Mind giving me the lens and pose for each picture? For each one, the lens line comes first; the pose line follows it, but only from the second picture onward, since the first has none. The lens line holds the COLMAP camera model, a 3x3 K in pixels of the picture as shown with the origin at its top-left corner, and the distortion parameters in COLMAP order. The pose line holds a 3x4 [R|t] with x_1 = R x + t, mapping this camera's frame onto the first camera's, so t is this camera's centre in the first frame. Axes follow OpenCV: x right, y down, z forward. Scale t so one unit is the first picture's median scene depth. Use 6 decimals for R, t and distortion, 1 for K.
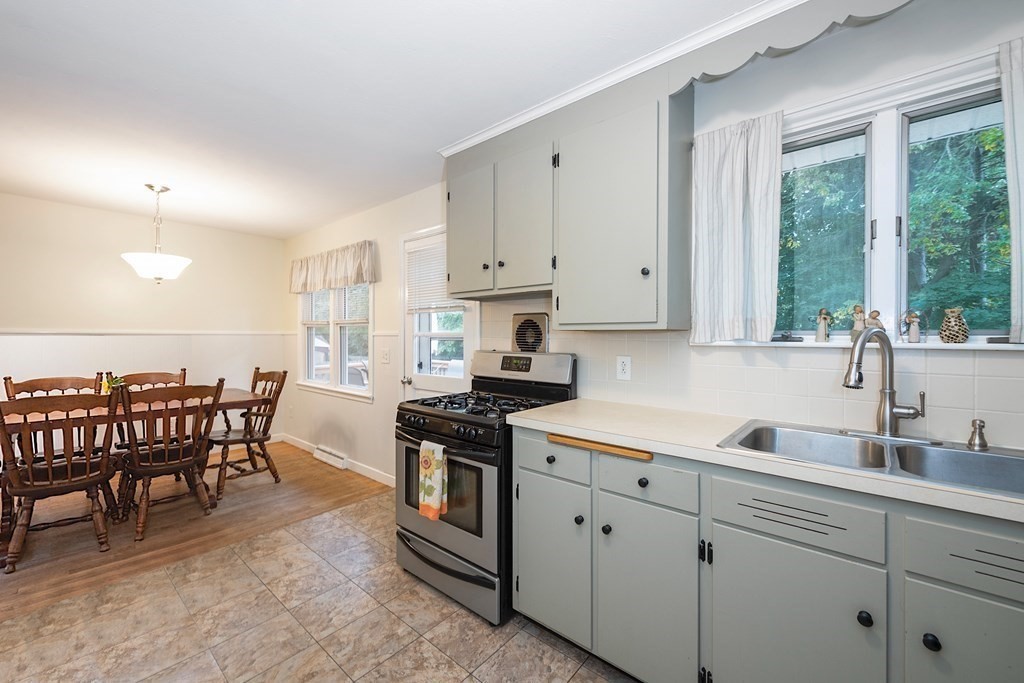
lens RADIAL K [[413.1, 0, 512.0], [0, 413.1, 341.5], [0, 0, 1]] dist [0.000966, 0.000137]
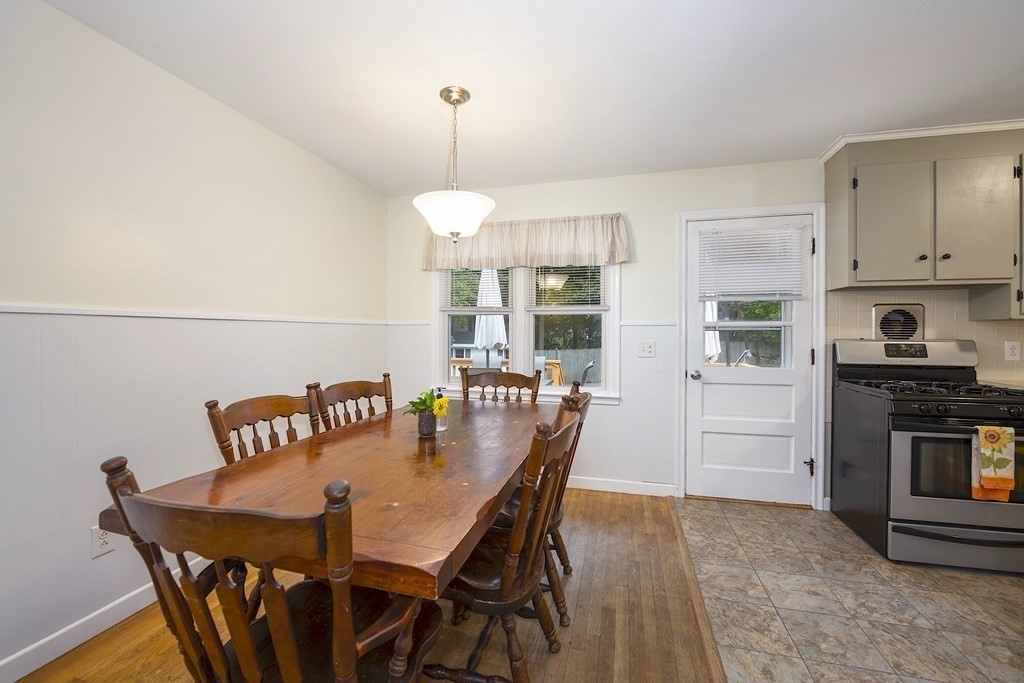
lens RADIAL K [[412.0, 0, 512.0], [0, 412.0, 341.5], [0, 0, 1]] dist [-0.024183, -0.000047]
pose [[0.908267, -0.007688, 0.418320, -1.248654], [0.005567, 0.999965, 0.006290, 0.016390], [-0.418354, -0.003384, 0.908278, 0.447013]]
